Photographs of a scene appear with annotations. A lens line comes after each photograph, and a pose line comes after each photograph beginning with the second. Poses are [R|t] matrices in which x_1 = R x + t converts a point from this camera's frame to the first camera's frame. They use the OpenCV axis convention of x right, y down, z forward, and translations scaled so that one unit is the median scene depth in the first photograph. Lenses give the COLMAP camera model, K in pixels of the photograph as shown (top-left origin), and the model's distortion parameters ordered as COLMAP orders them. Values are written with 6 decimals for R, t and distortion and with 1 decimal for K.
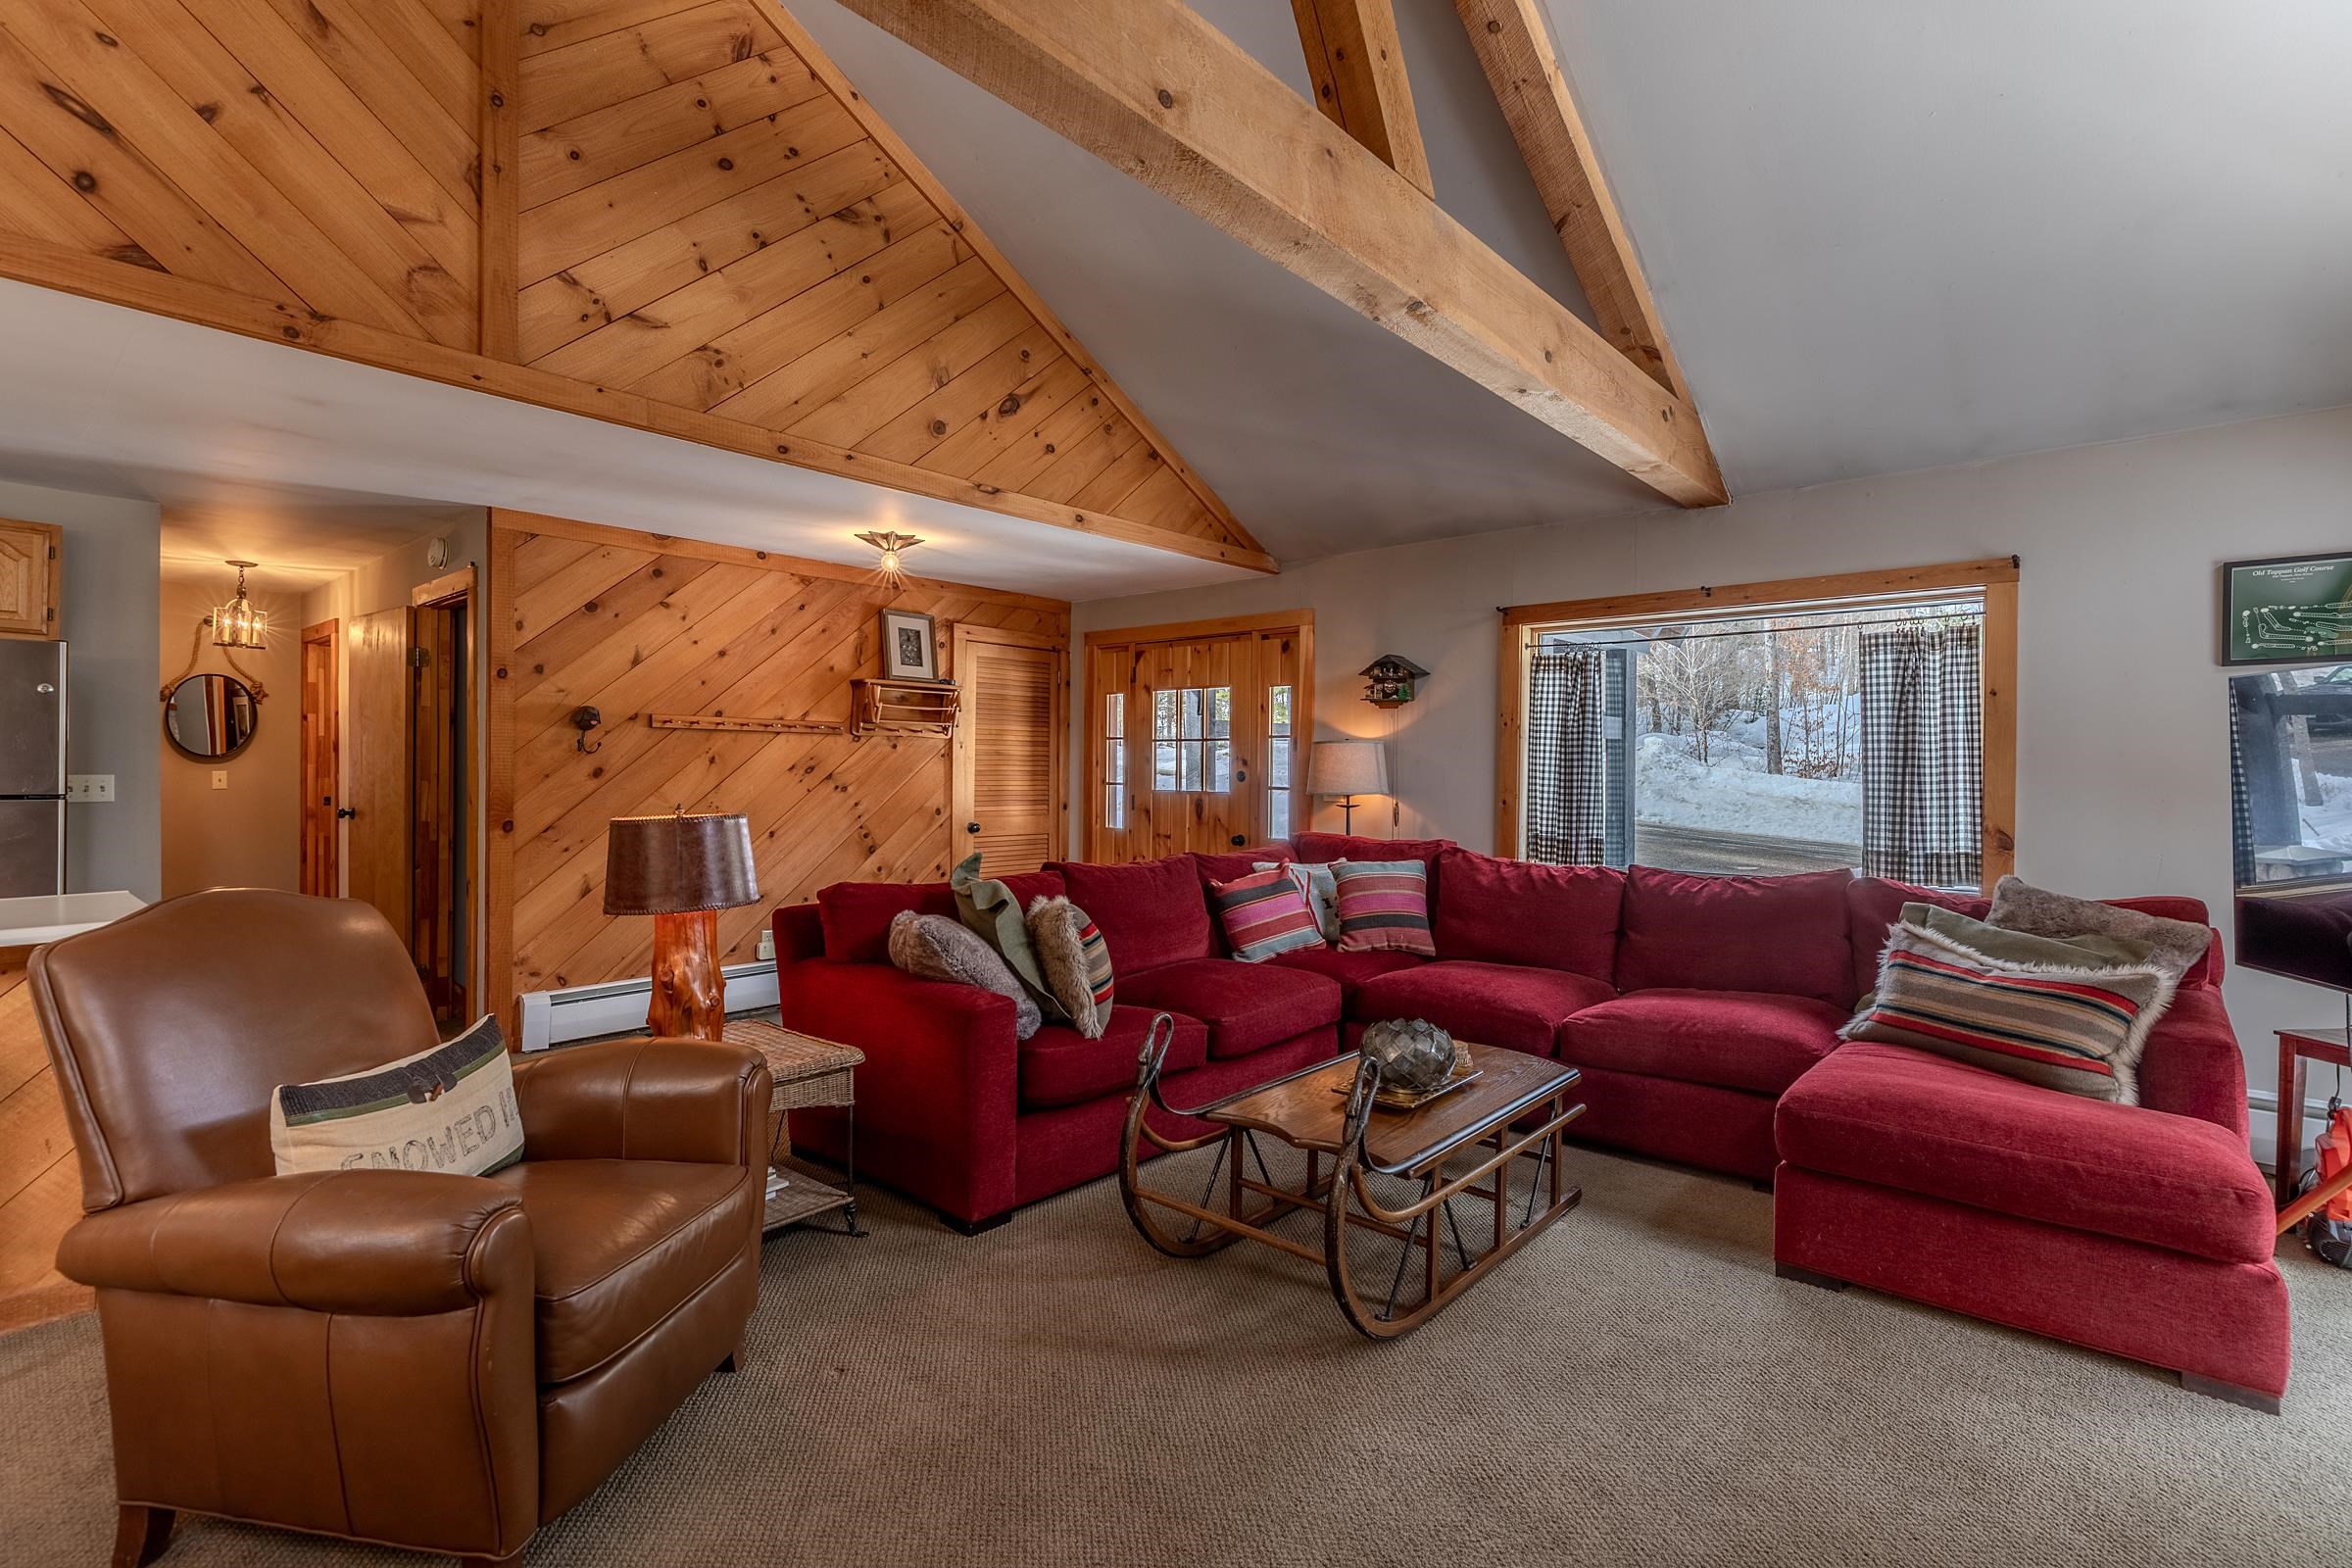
lens RADIAL K [[1078.9, 0, 1196.1], [0, 1078.9, 776.1], [0, 0, 1]] dist [0.003080, 0.000290]
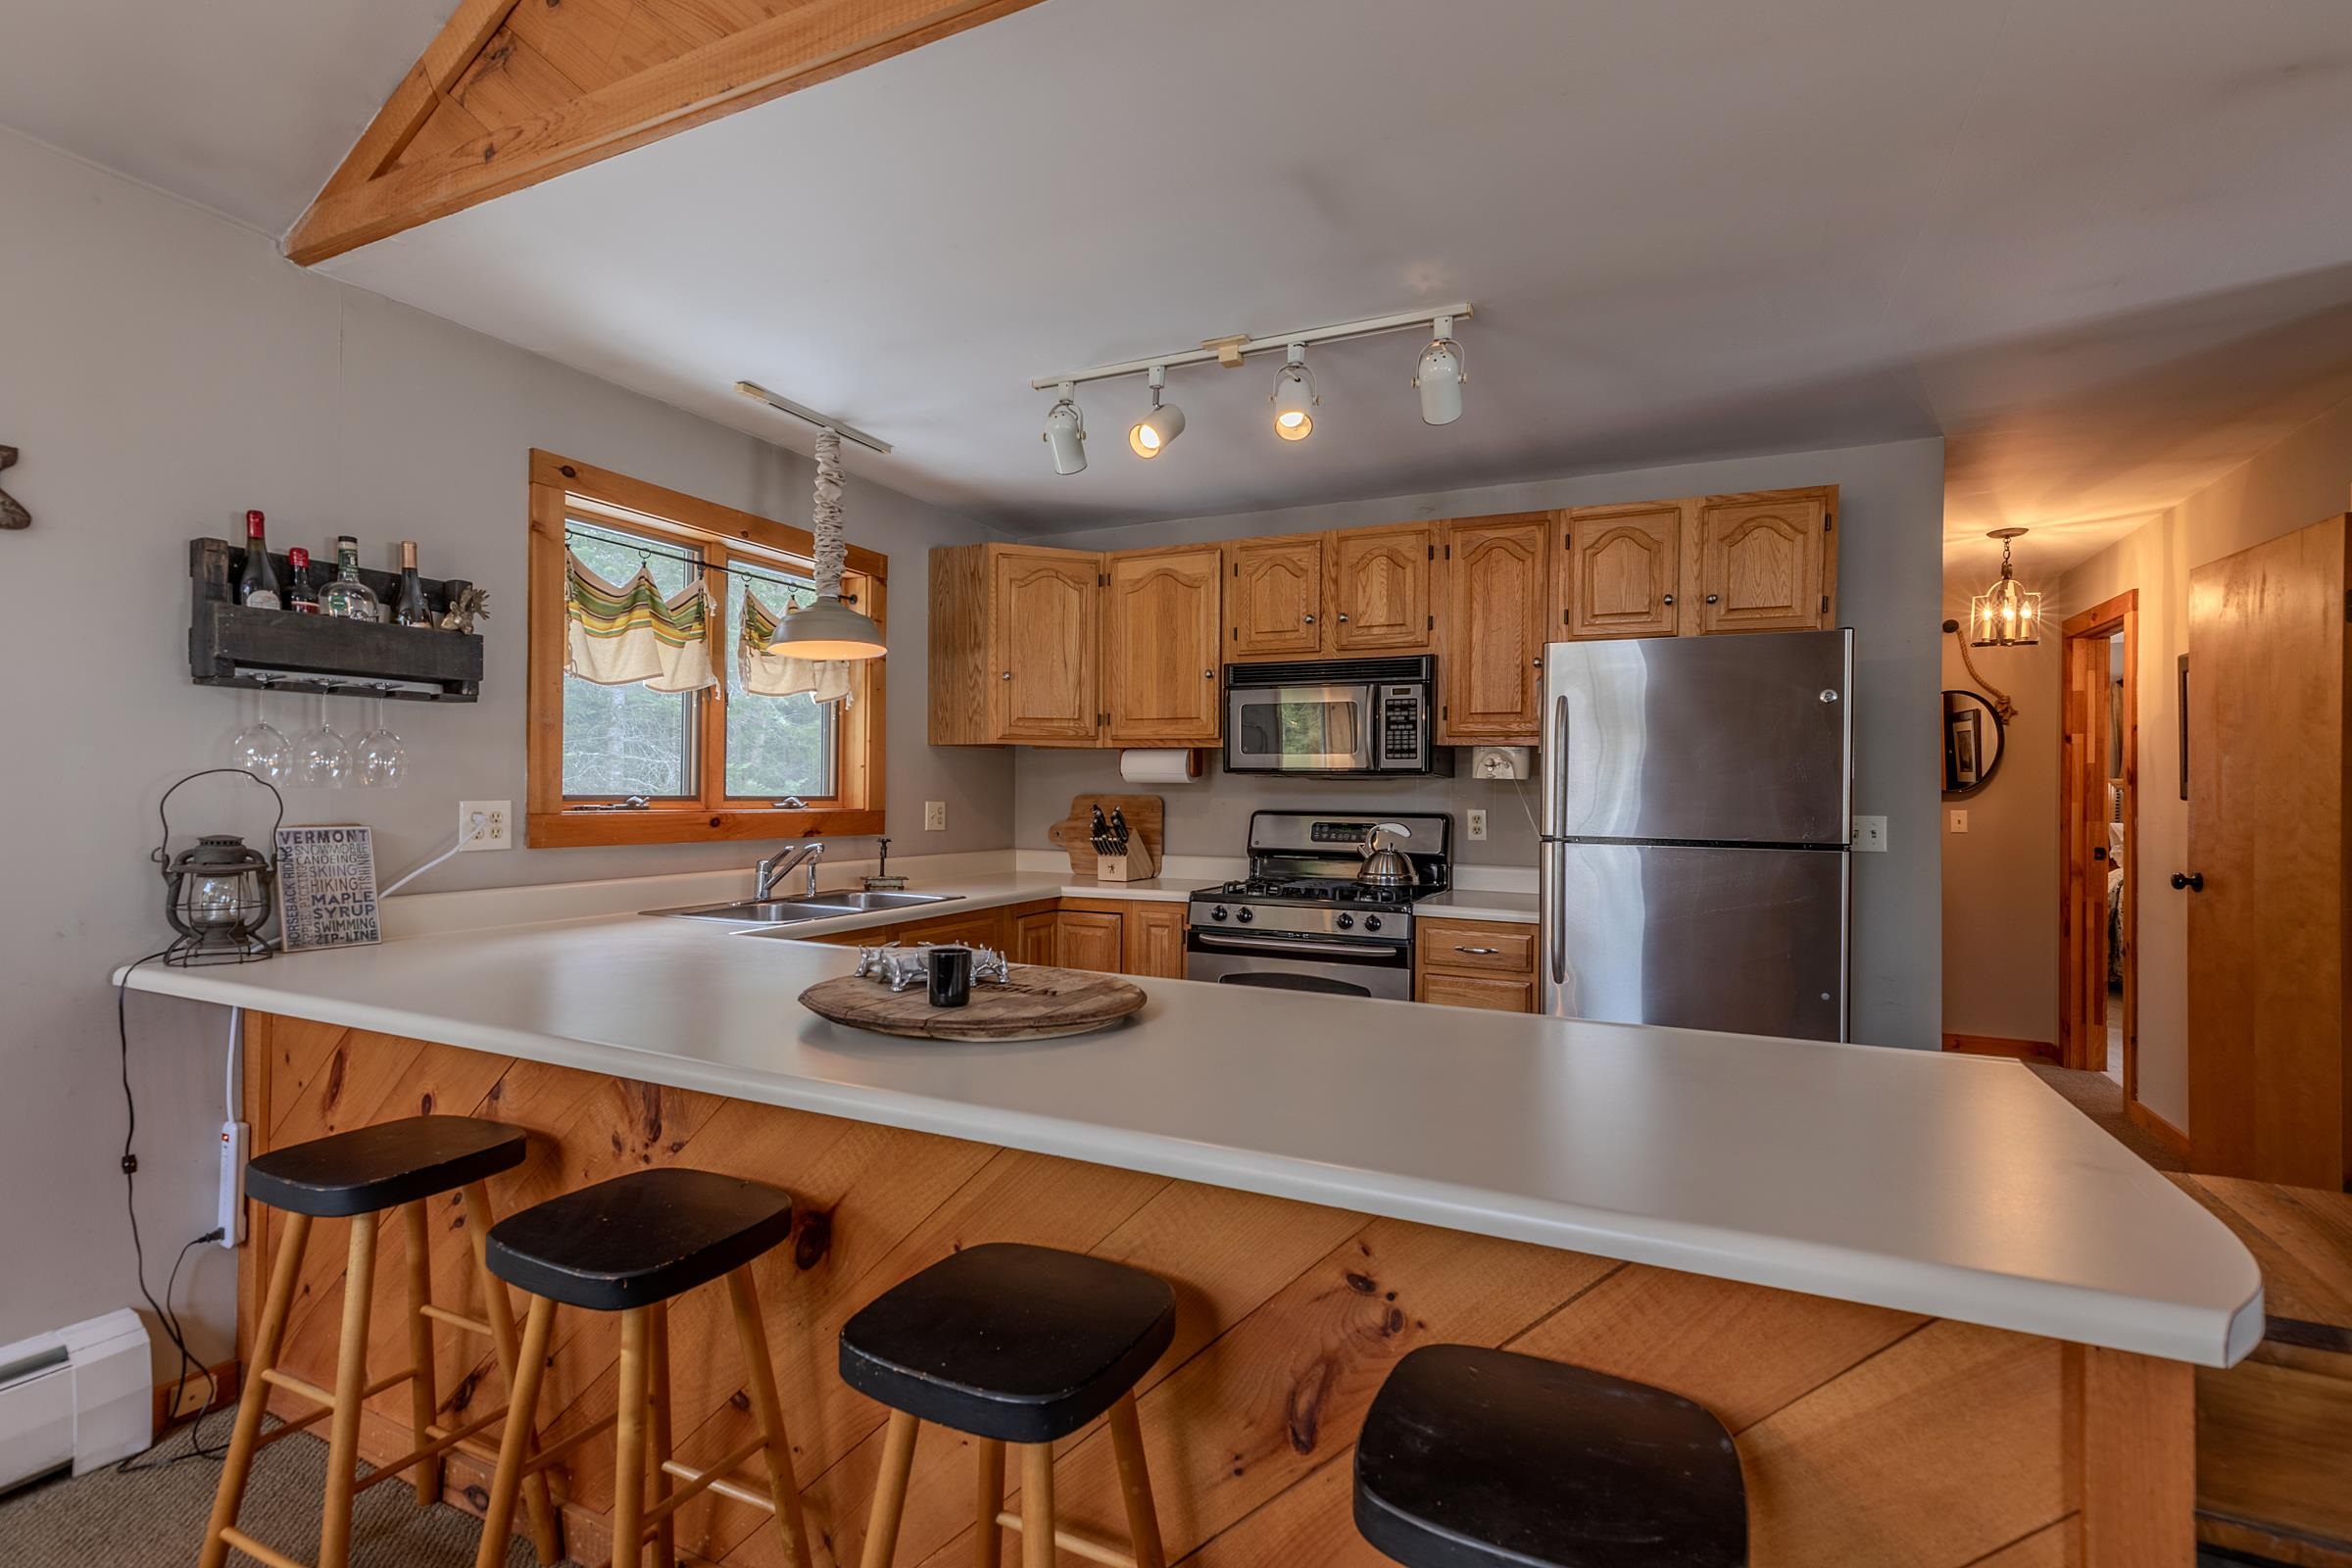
lens RADIAL K [[1075.1, 0, 1164.6], [0, 1075.1, 785.4], [0, 0, 1]] dist [0.003617, 0.000596]
pose [[0.250671, -0.010829, -0.968012, -0.341218], [-0.014822, 0.999777, -0.015022, -0.002929], [0.967959, 0.018114, 0.250454, 0.279994]]
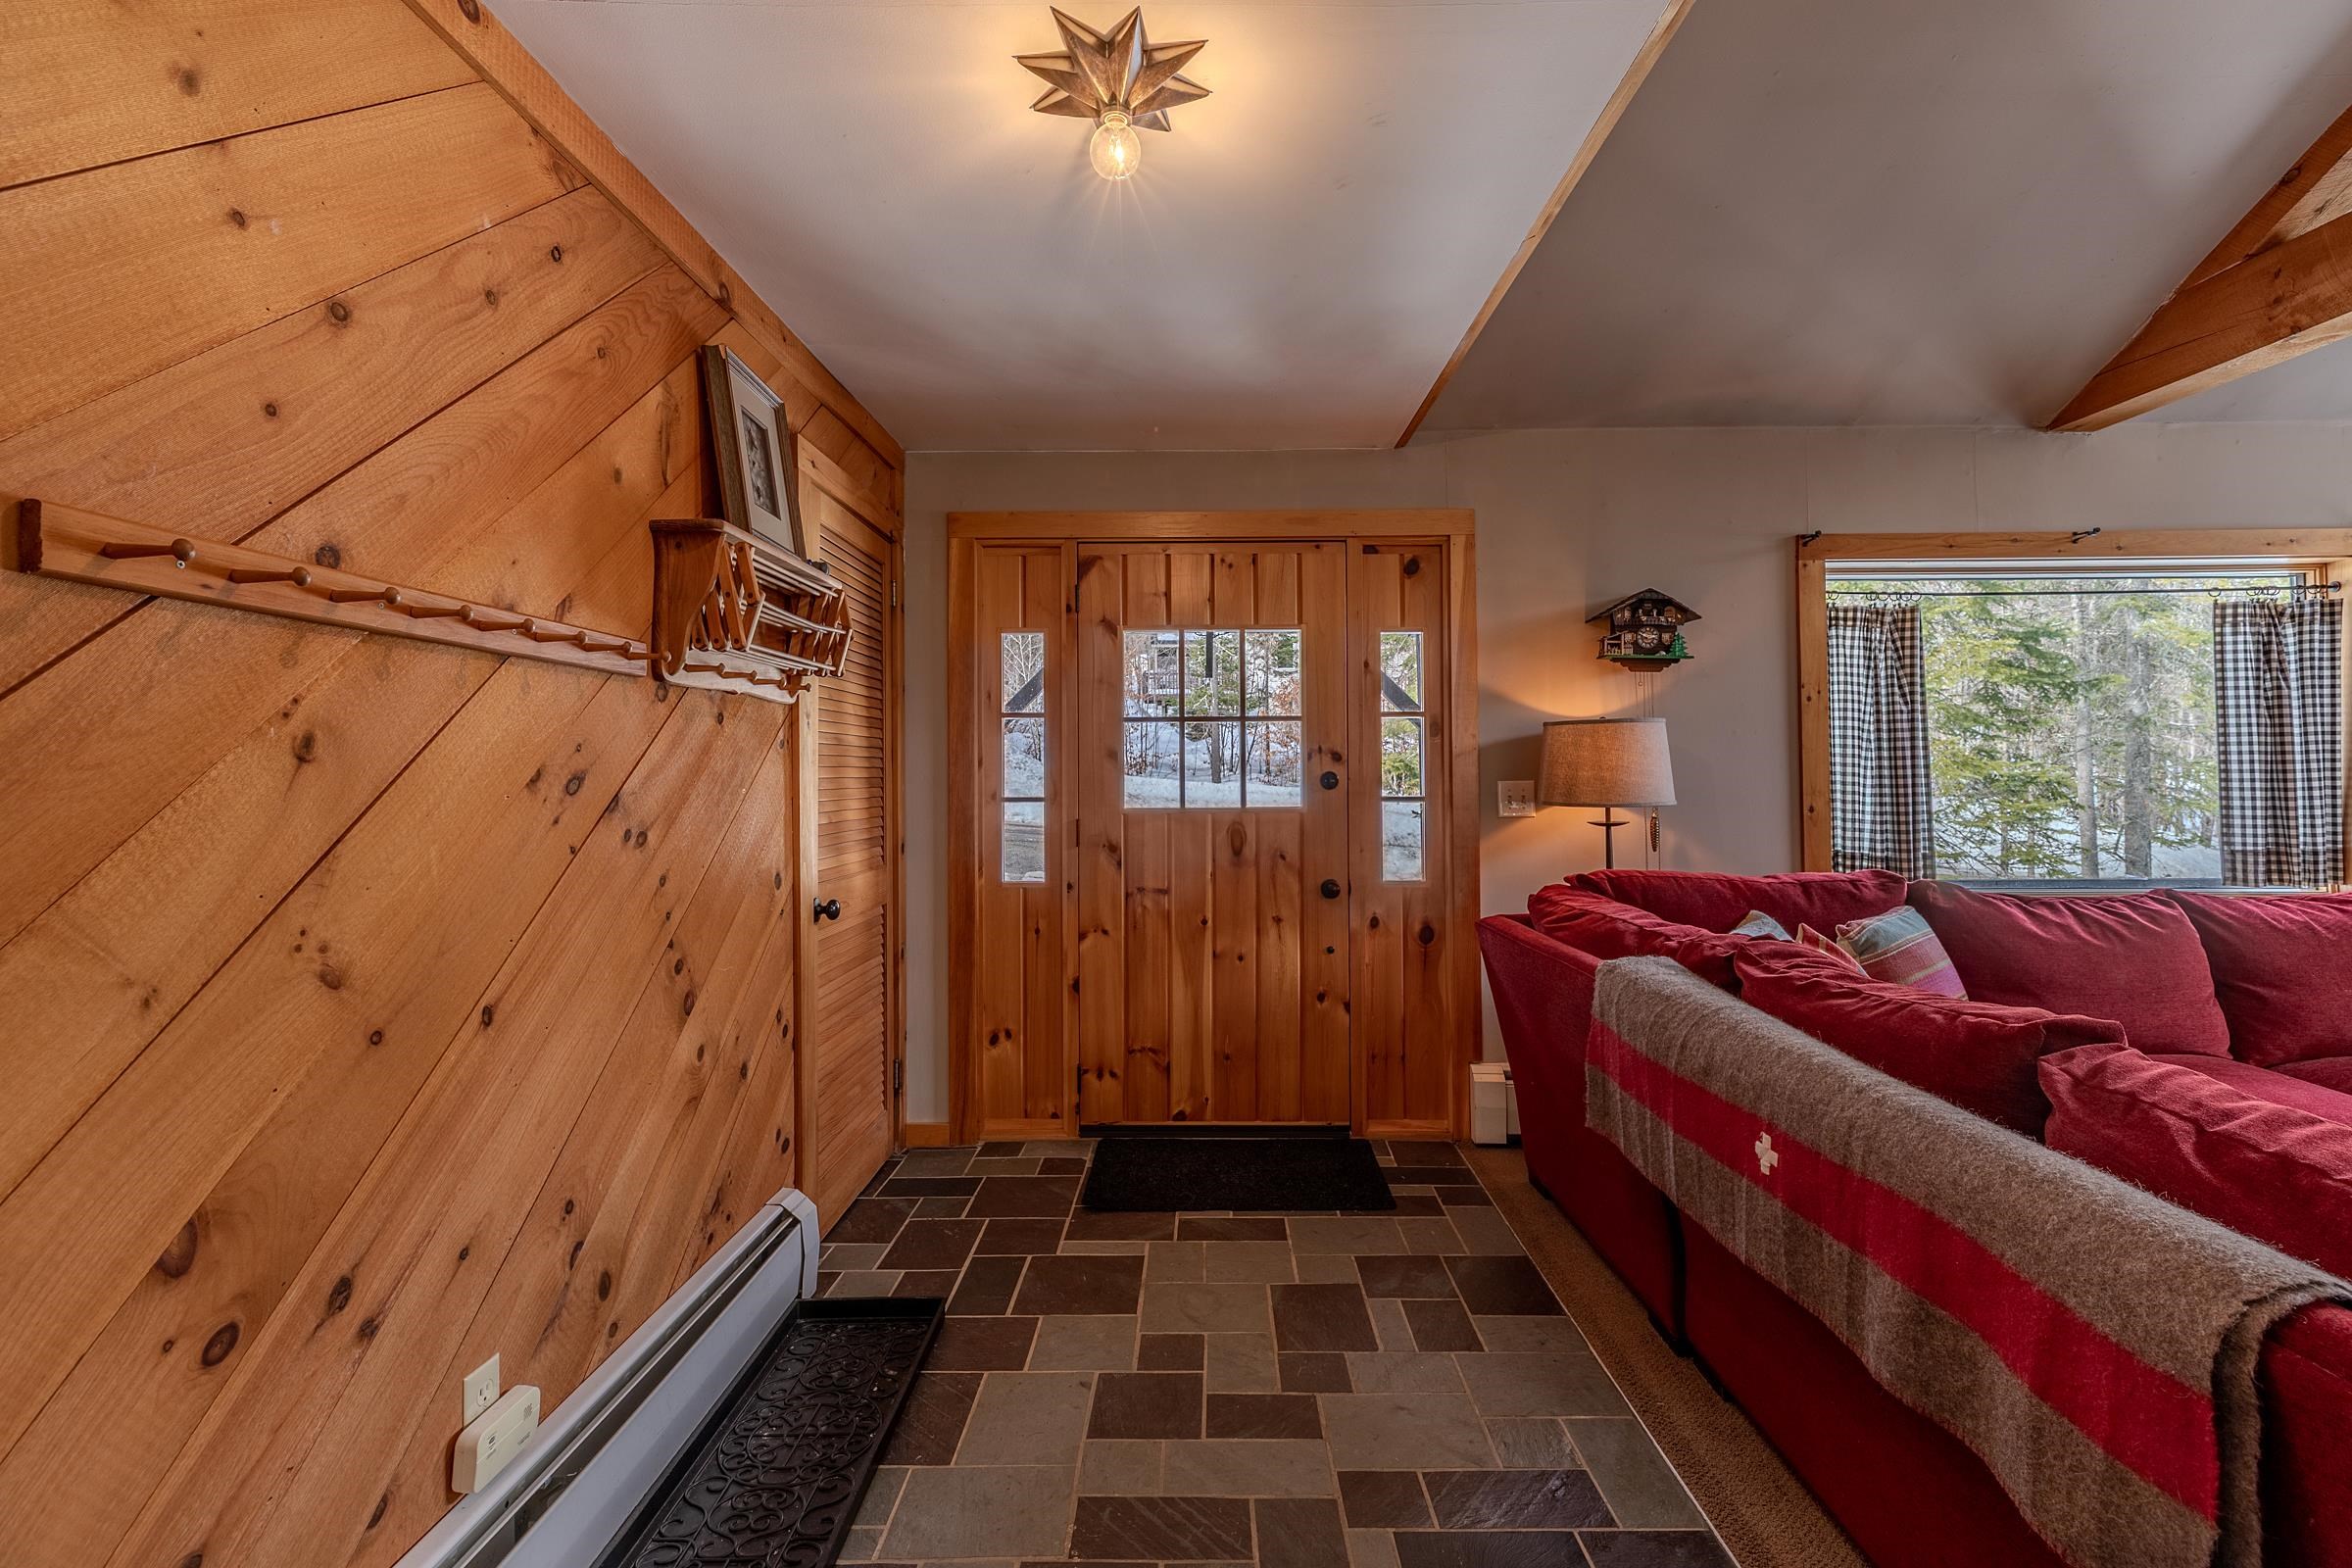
lens RADIAL K [[1052.4, 0, 1186.9], [0, 1052.4, 757.6], [0, 0, 1]] dist [0.006408, 0.000227]
pose [[0.763251, -0.004169, 0.646089, -0.448158], [0.016754, 0.999771, -0.013341, -0.006849], [-0.645885, 0.021007, 0.763145, 0.698208]]
